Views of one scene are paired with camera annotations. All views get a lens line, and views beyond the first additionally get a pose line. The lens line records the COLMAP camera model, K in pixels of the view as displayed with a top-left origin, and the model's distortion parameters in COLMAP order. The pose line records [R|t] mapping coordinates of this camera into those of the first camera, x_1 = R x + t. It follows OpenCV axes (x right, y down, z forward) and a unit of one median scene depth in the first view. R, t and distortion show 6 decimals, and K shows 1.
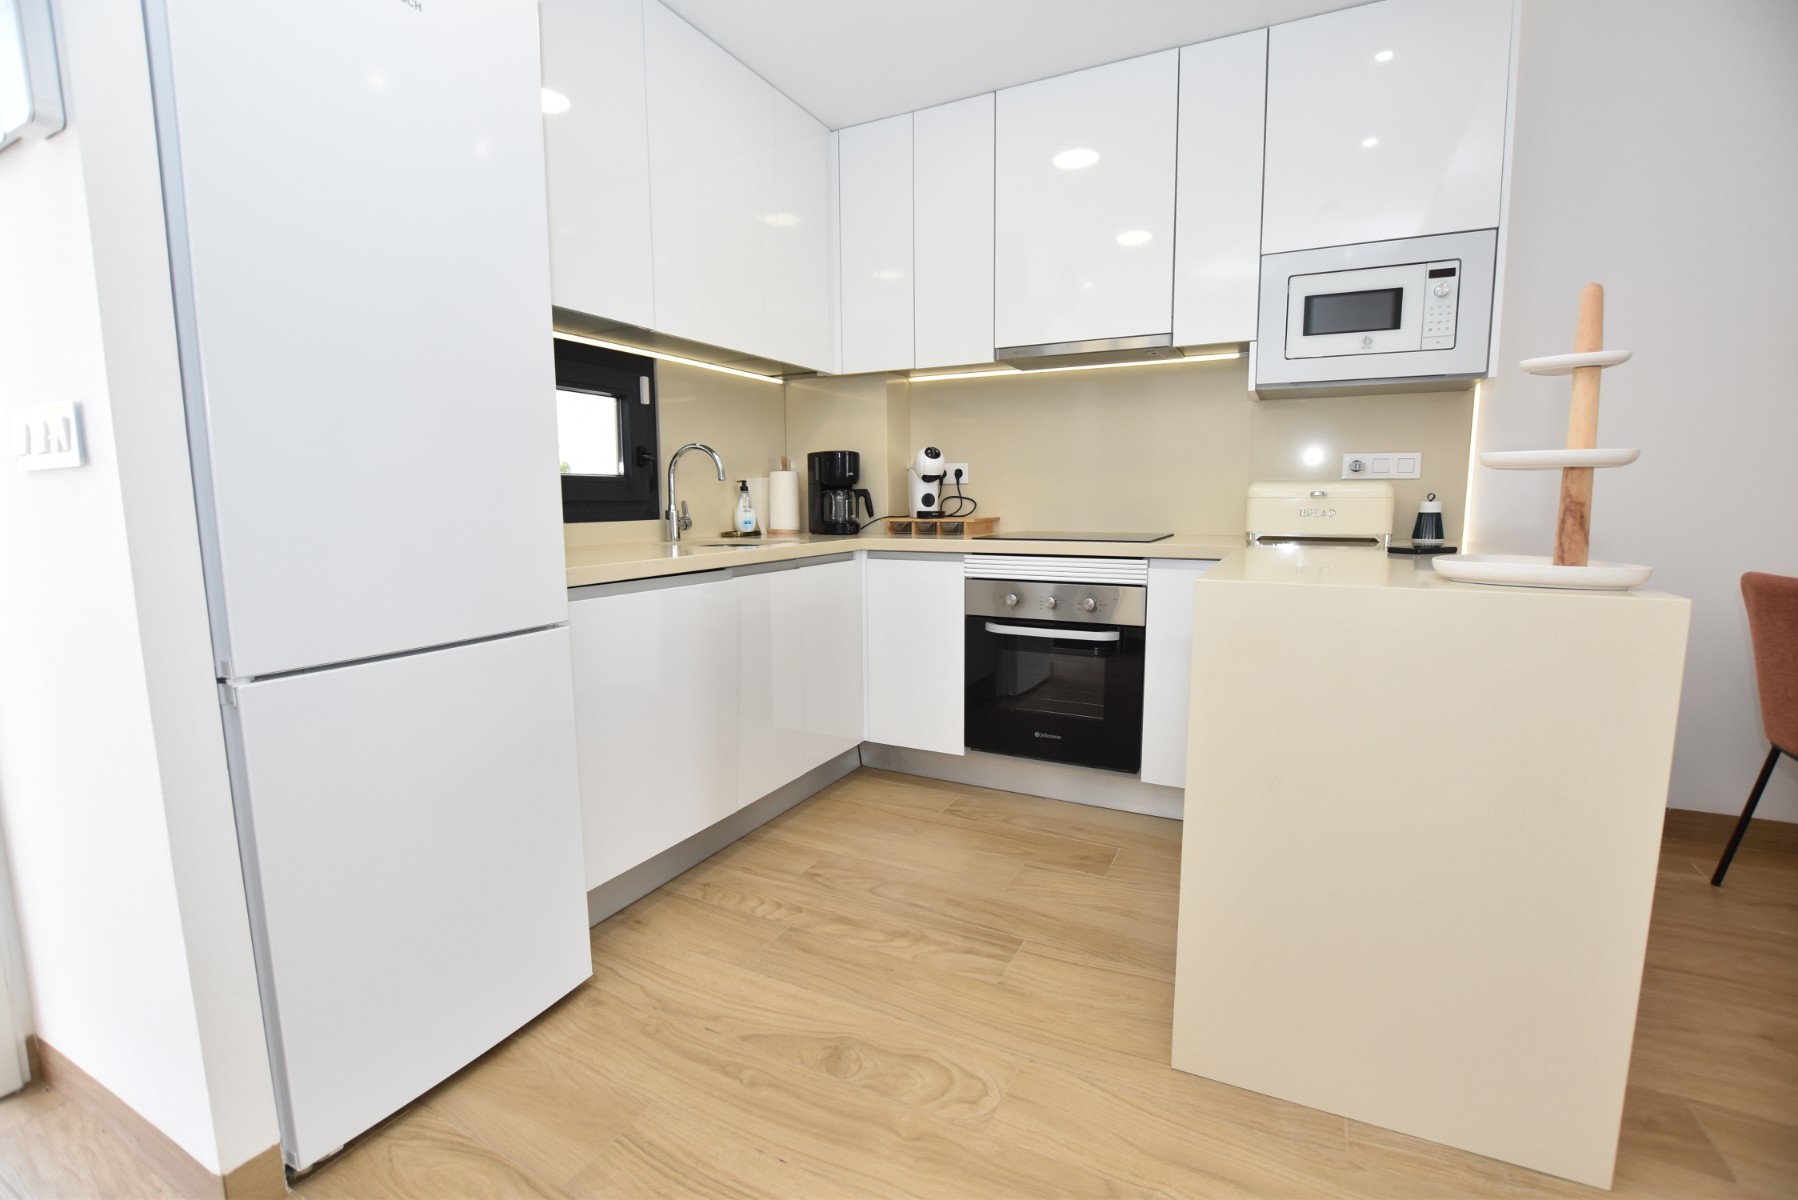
lens RADIAL K [[793.4, 0, 900.1], [0, 793.4, 601.8], [0, 0, 1]] dist [-0.033504, 0.006031]
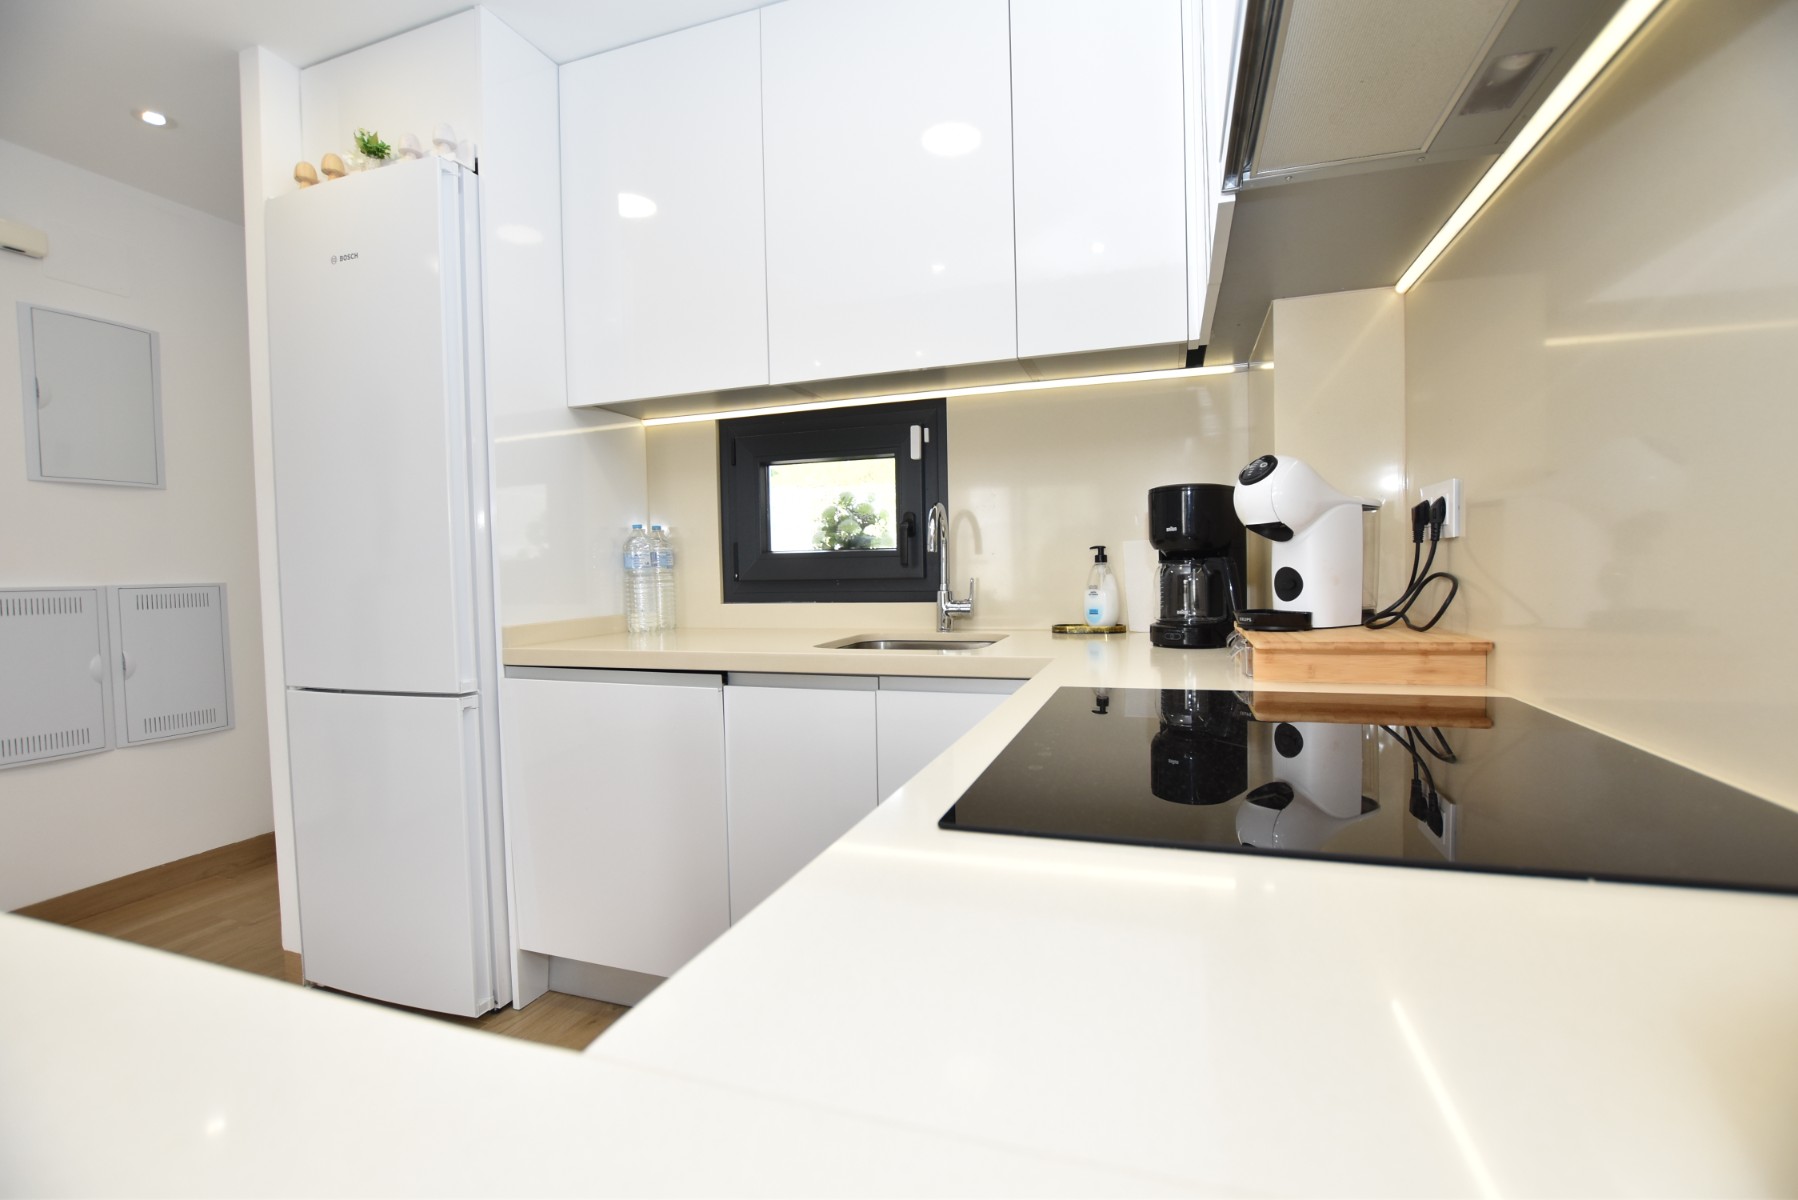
lens RADIAL K [[793.4, 0, 904.0], [0, 793.4, 603.9], [0, 0, 1]] dist [-0.033504, 0.006031]
pose [[0.145797, 0.049005, -0.988100, 0.498092], [-0.108266, 0.993564, 0.033301, -0.134000], [0.983373, 0.102123, 0.150164, 0.909002]]
